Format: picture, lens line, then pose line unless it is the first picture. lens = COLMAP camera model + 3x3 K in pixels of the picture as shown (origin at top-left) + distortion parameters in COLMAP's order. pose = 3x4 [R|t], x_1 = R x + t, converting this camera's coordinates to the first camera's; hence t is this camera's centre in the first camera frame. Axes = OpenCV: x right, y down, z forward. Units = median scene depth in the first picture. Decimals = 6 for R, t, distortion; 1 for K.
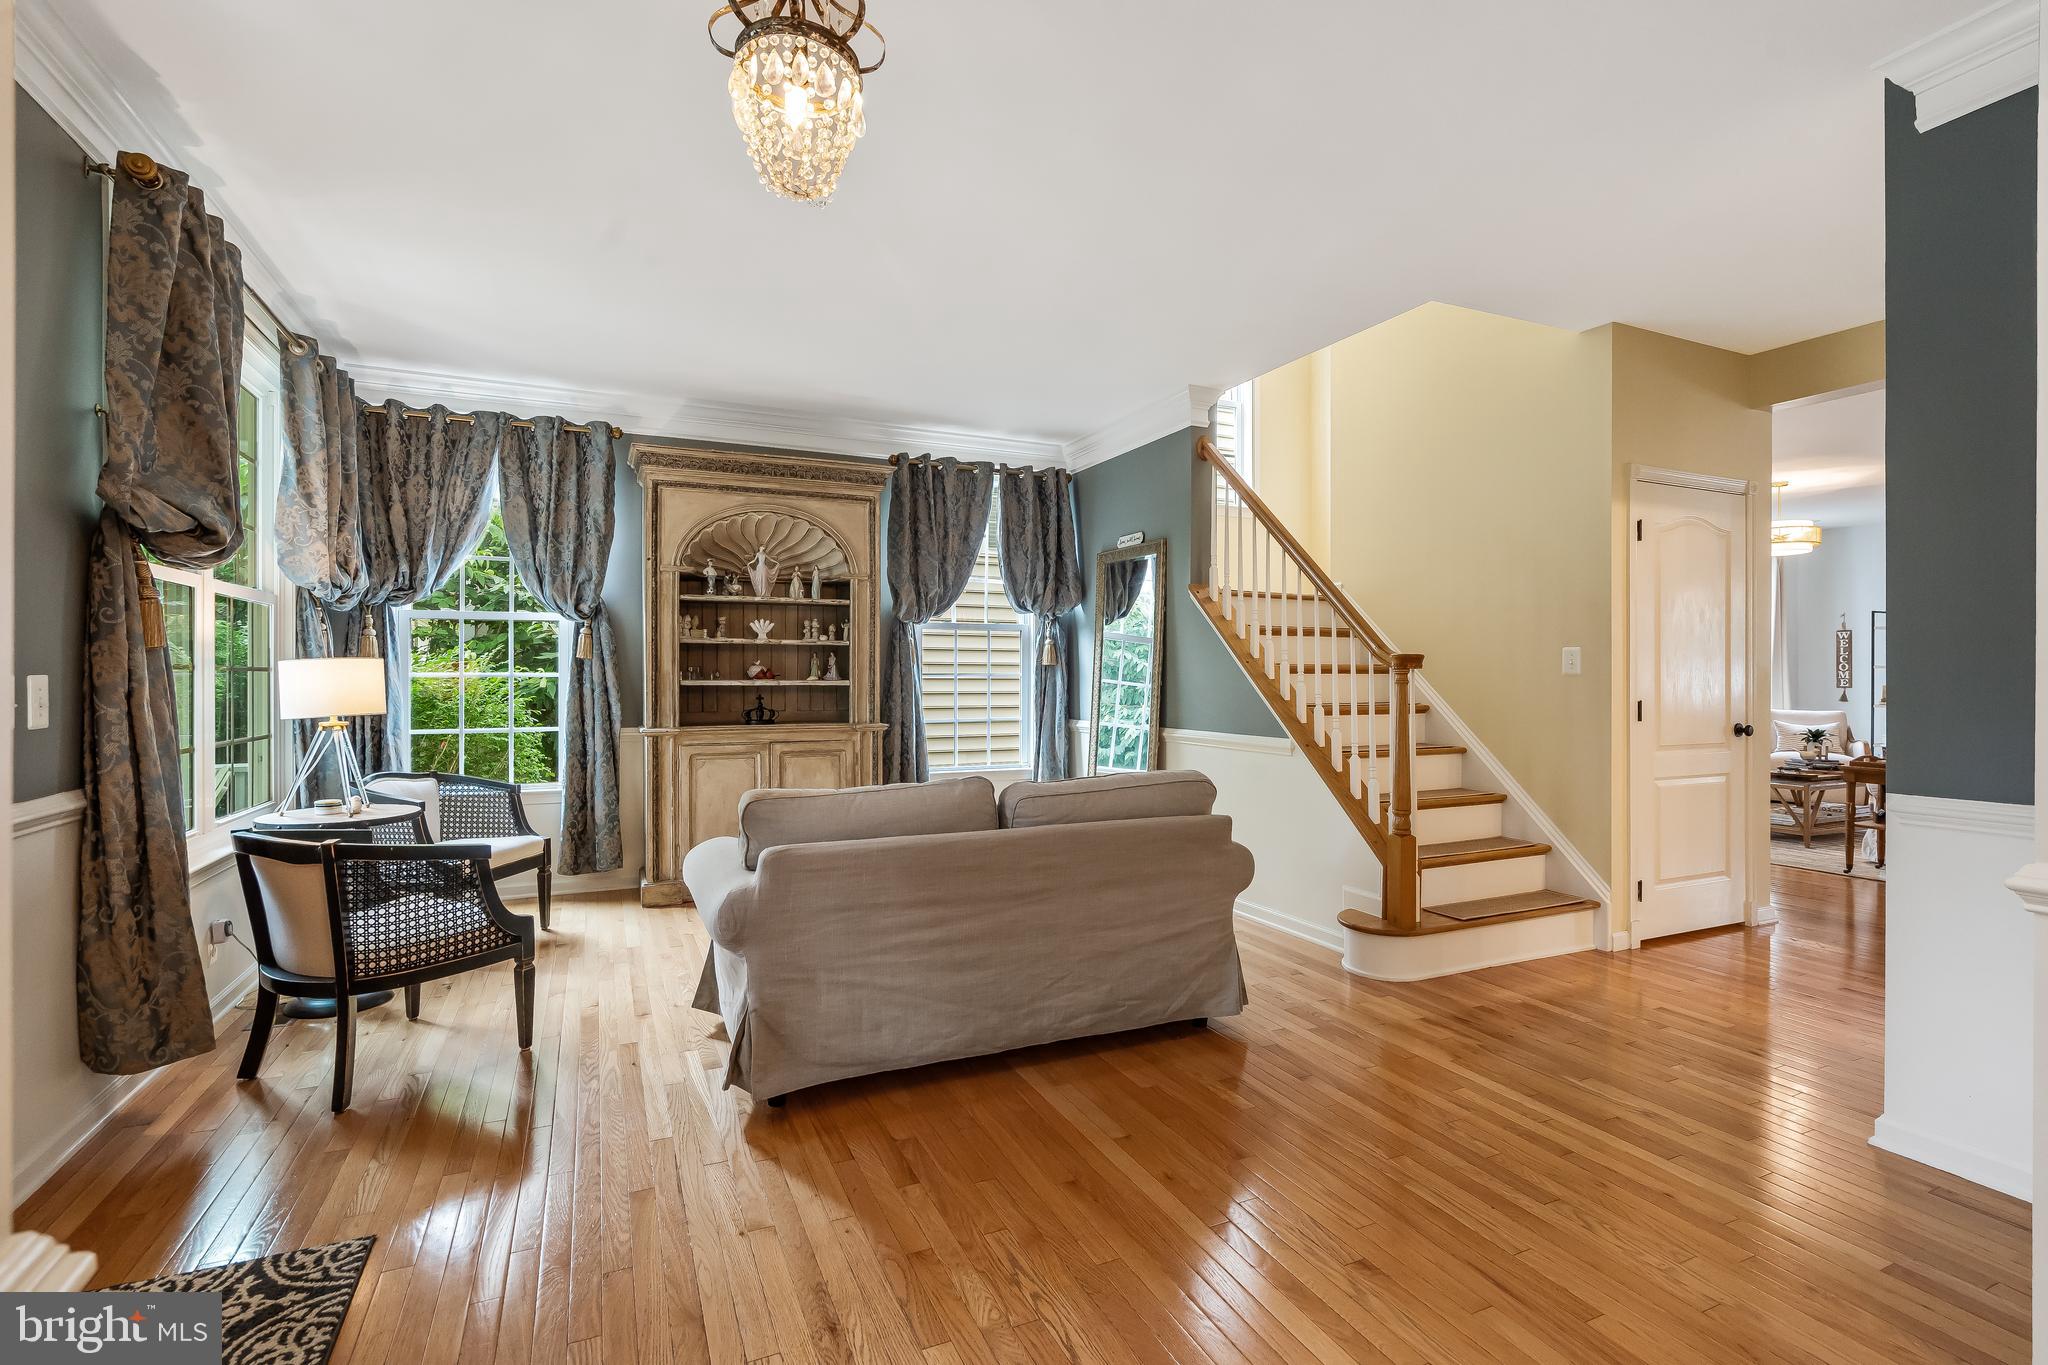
lens RADIAL K [[940.4, 0, 1024.0], [0, 940.4, 682.5], [0, 0, 1]] dist [-0.005420, -0.000656]
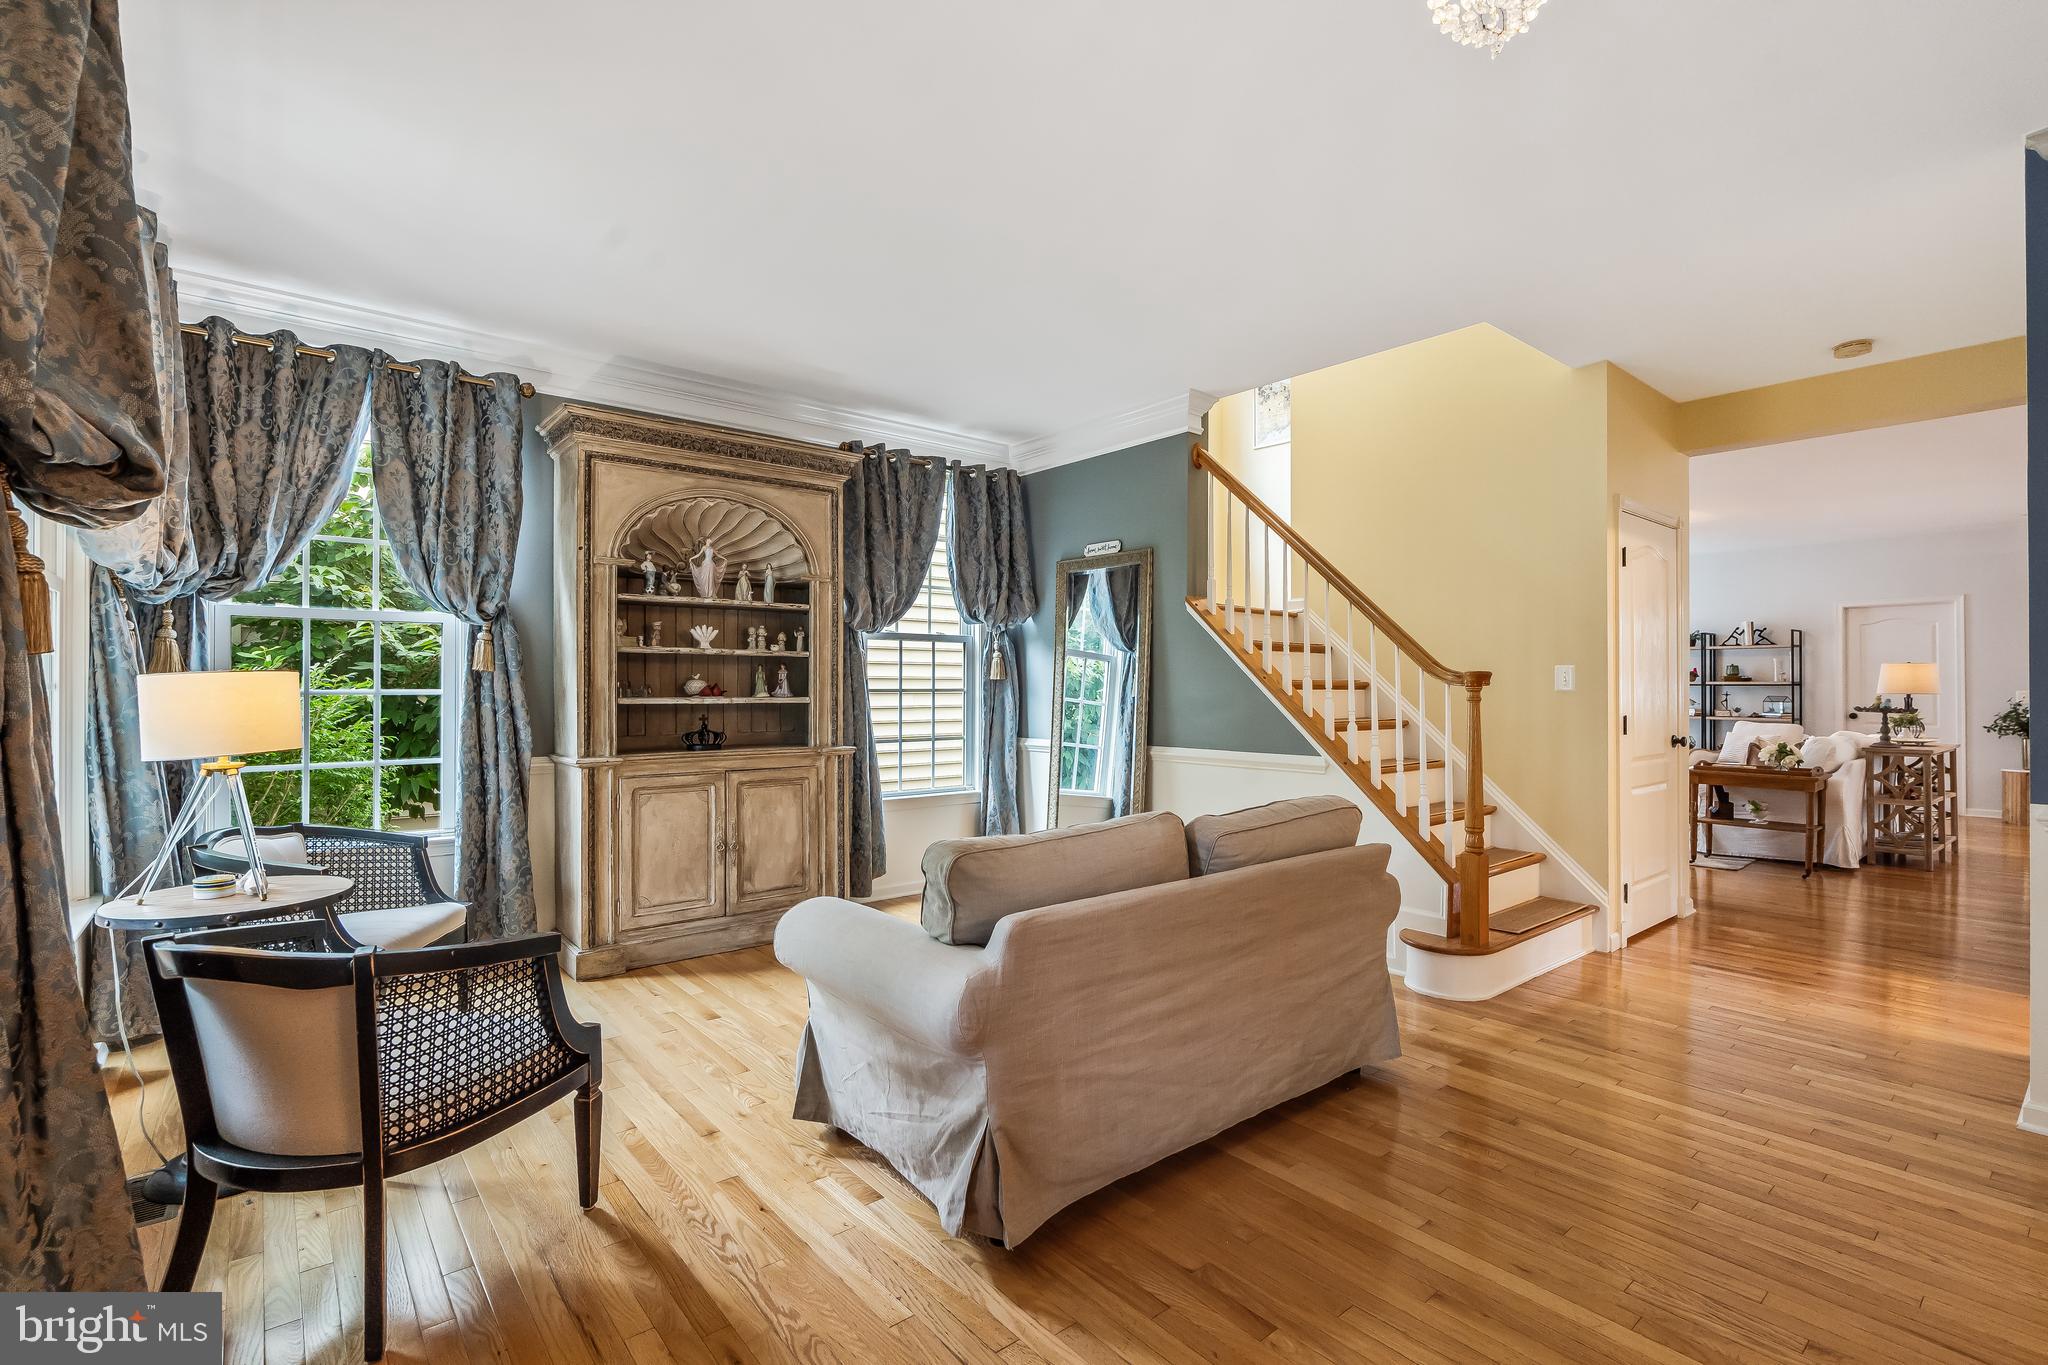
lens RADIAL K [[931.3, 0, 1015.8], [0, 931.3, 688.9], [0, 0, 1]] dist [-0.003233, 0.000309]
pose [[0.965920, -0.000548, 0.258841, -0.244500], [0.002203, 0.999979, -0.006103, -0.004813], [-0.258832, 0.006466, 0.965901, 0.130395]]
